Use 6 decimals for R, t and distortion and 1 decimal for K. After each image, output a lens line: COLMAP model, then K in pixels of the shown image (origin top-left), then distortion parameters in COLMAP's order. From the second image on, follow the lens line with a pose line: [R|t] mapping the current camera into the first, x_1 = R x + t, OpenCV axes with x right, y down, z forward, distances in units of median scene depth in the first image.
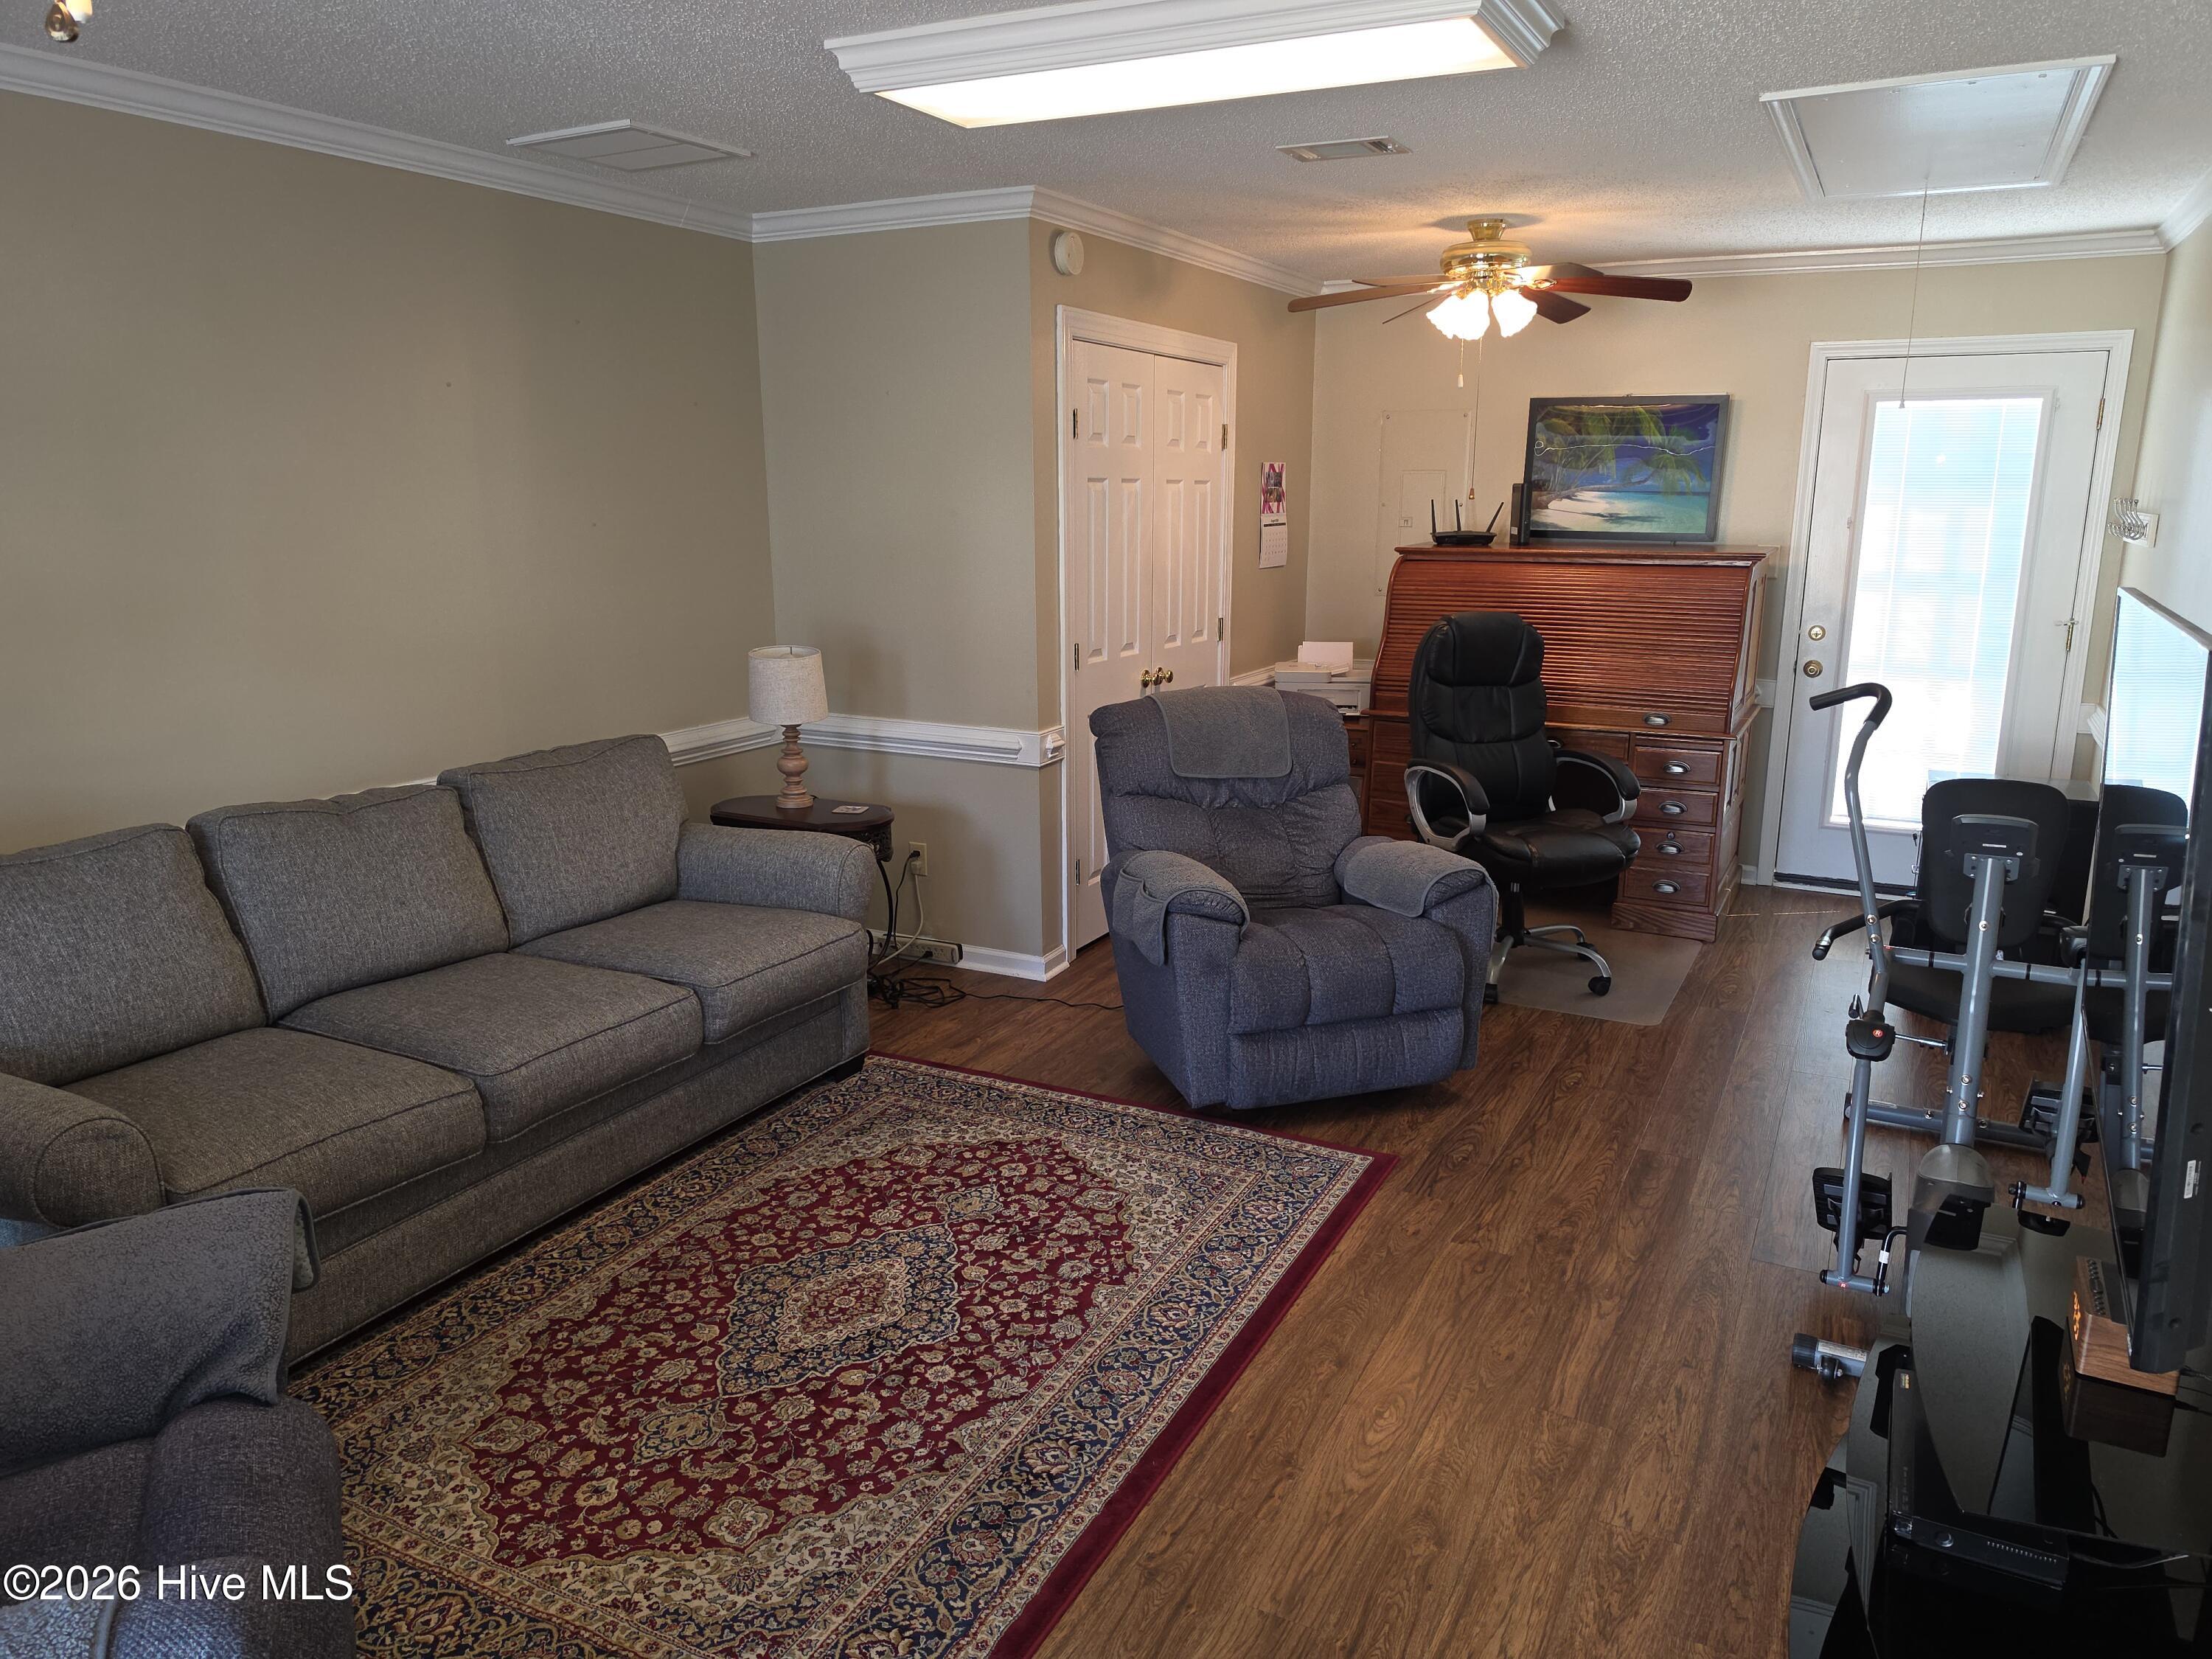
lens RADIAL K [[1560.7, 0, 1106.0], [0, 1560.7, 829.5], [0, 0, 1]] dist [0.144034, -0.234027]
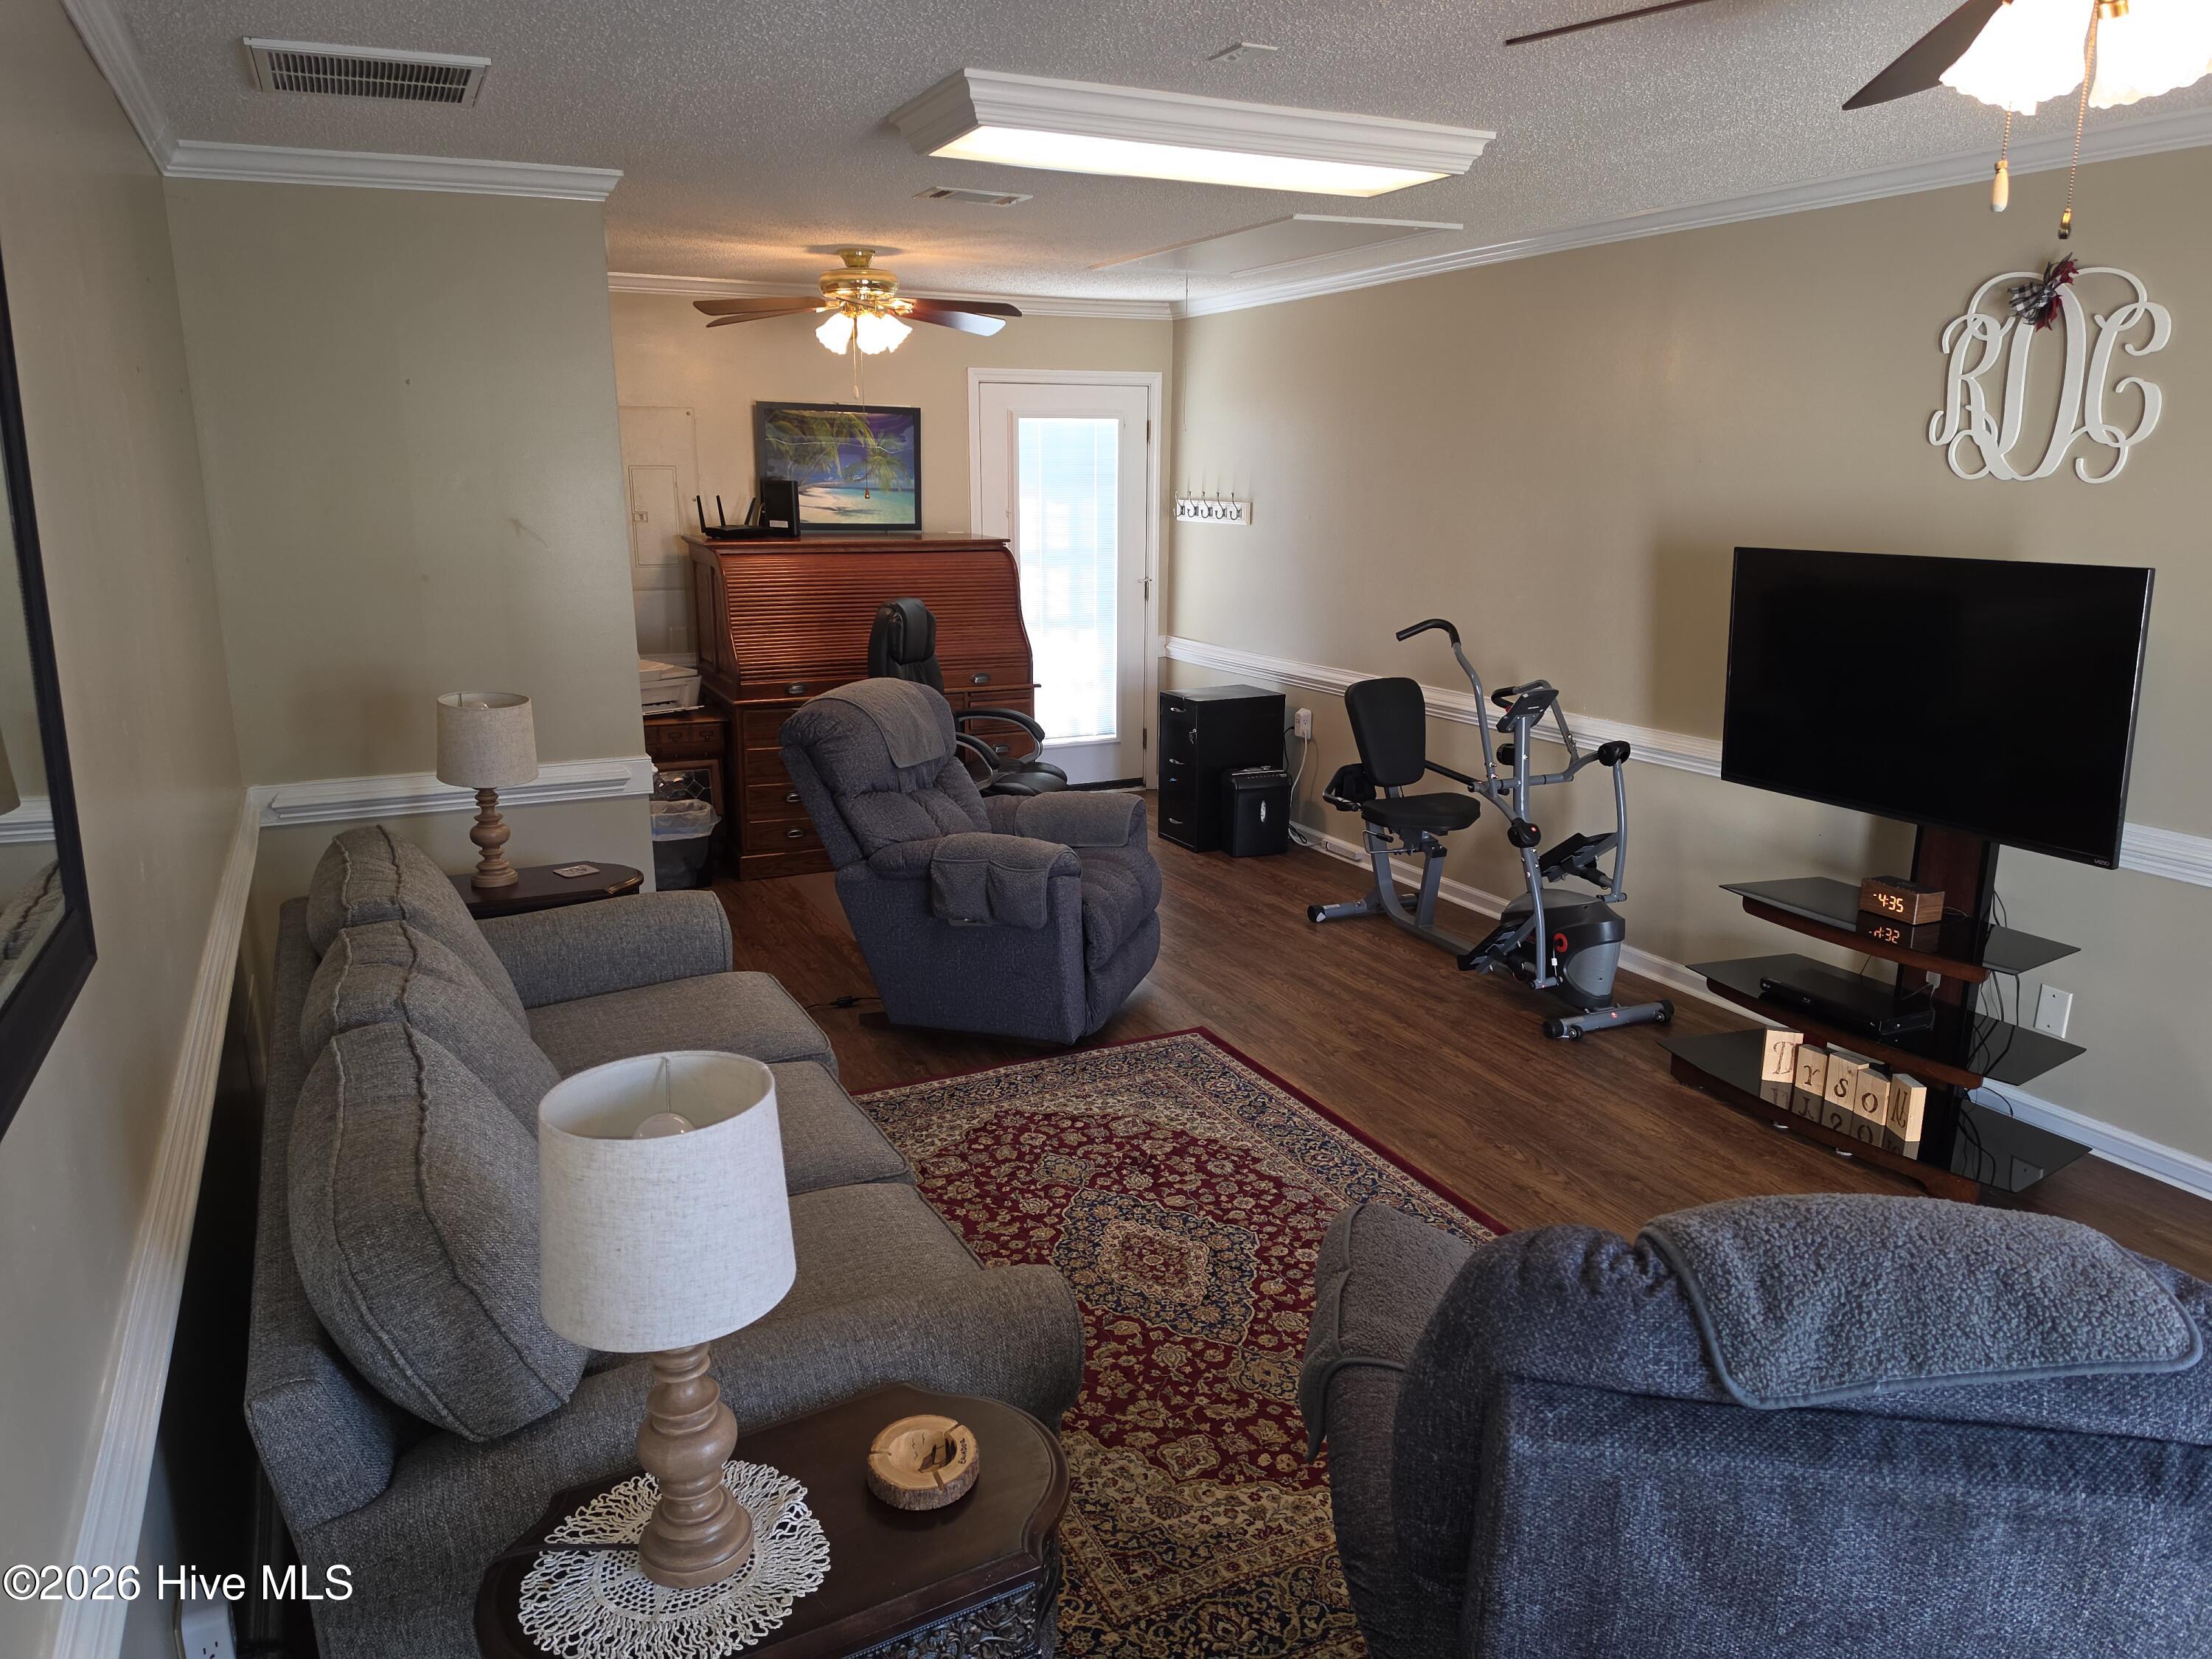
lens RADIAL K [[1560.7, 0, 1106.0], [0, 1560.7, 829.5], [0, 0, 1]] dist [0.144034, -0.234027]
pose [[0.581221, -0.186598, 0.792063, -0.852210], [0.171756, 0.979556, 0.104733, -0.095881], [-0.795413, 0.075169, 0.601388, 0.302314]]
